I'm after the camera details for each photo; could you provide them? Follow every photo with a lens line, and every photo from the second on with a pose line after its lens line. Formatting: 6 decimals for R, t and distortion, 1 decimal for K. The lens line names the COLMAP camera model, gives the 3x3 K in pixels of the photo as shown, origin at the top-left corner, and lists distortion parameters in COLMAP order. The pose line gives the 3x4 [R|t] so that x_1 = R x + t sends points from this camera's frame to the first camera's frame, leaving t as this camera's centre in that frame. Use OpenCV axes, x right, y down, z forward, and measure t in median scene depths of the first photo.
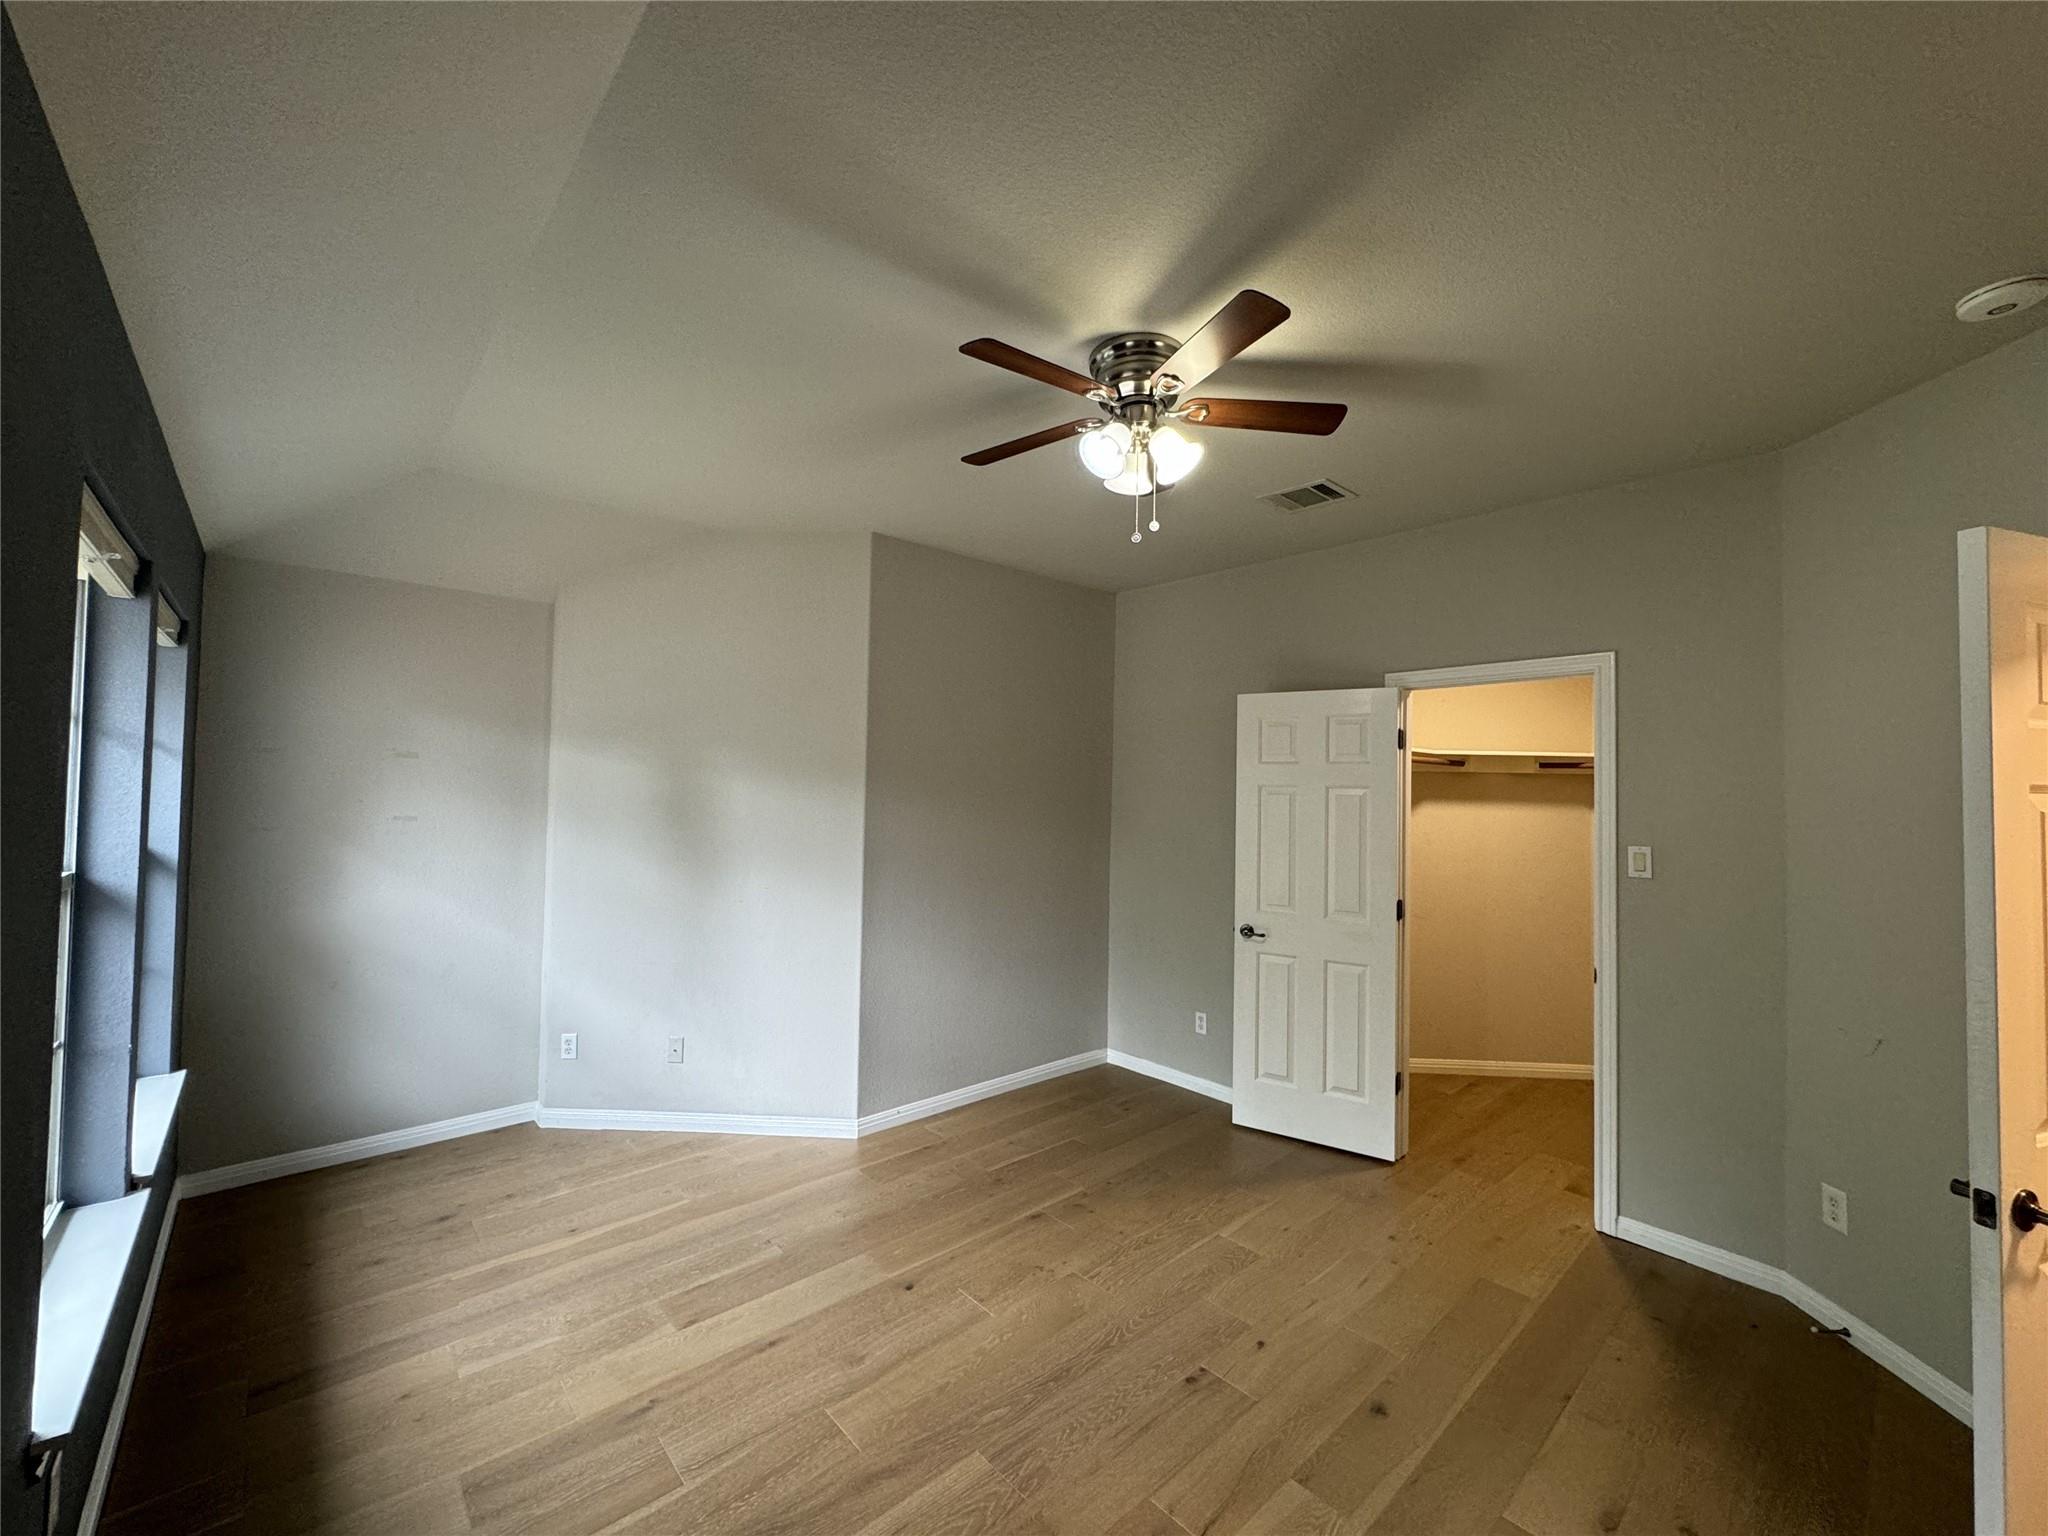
lens RADIAL K [[812.8, 0, 1024.6], [0, 812.8, 765.7], [0, 0, 1]] dist [-0.006507, 0.000244]
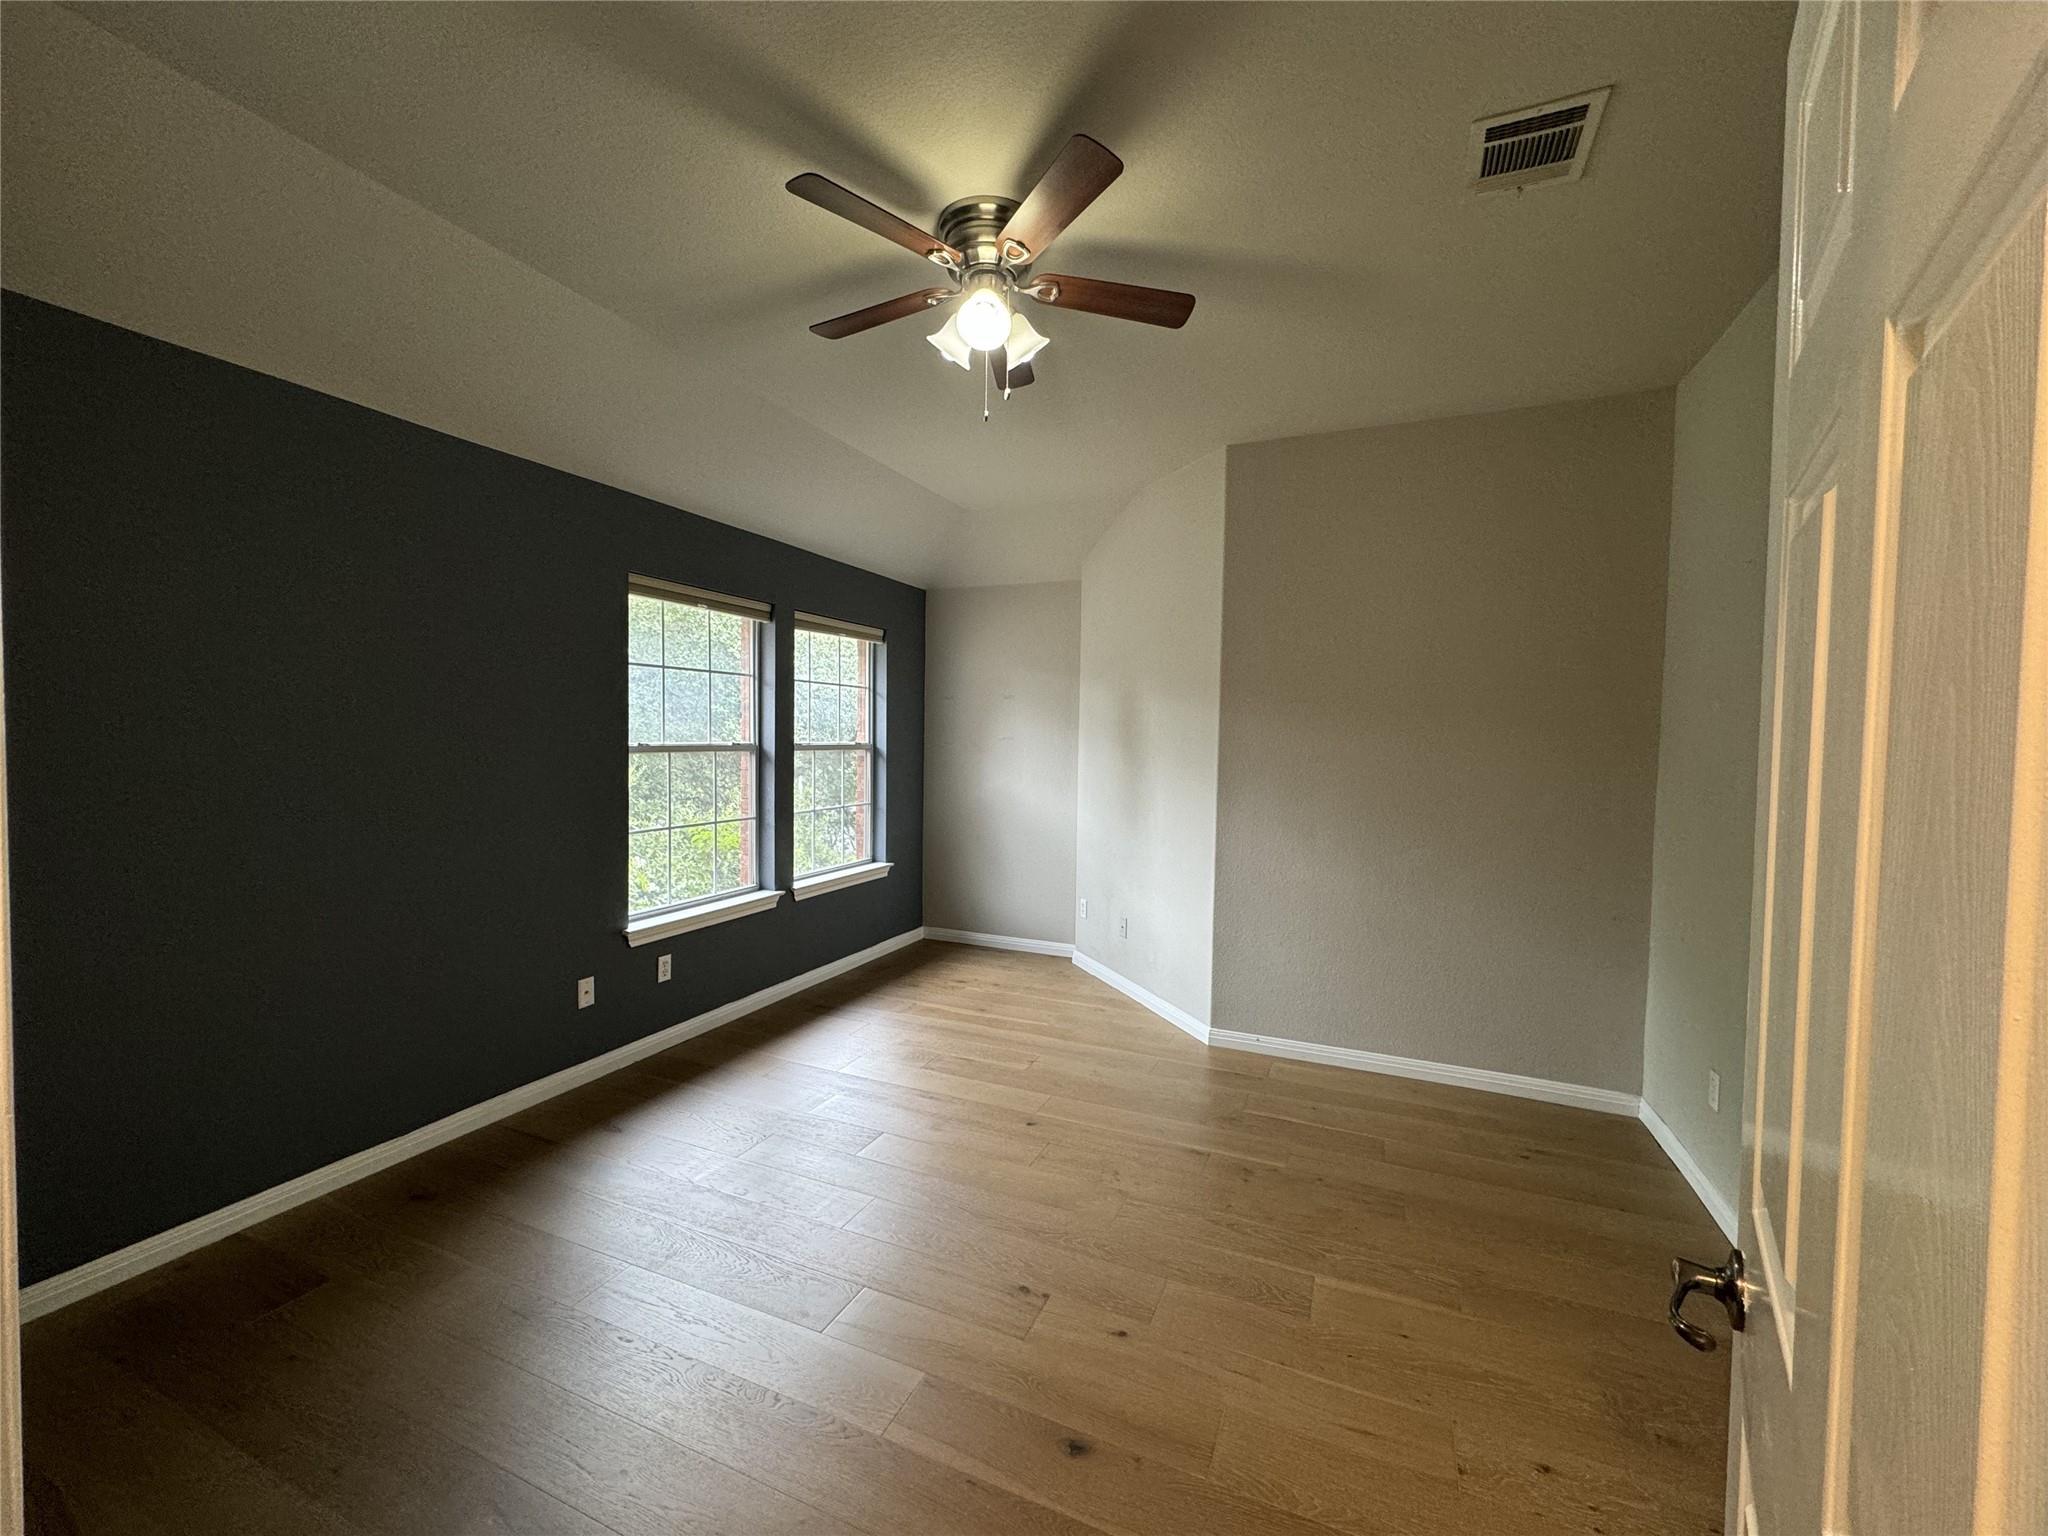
lens RADIAL K [[812.8, 0, 1023.1], [0, 812.8, 765.8], [0, 0, 1]] dist [-0.006507, 0.000244]
pose [[0.412002, 0.023847, -0.910871, 0.684146], [0.020289, 0.999170, 0.035336, 0.067442], [0.910957, -0.033039, 0.411176, 0.401460]]
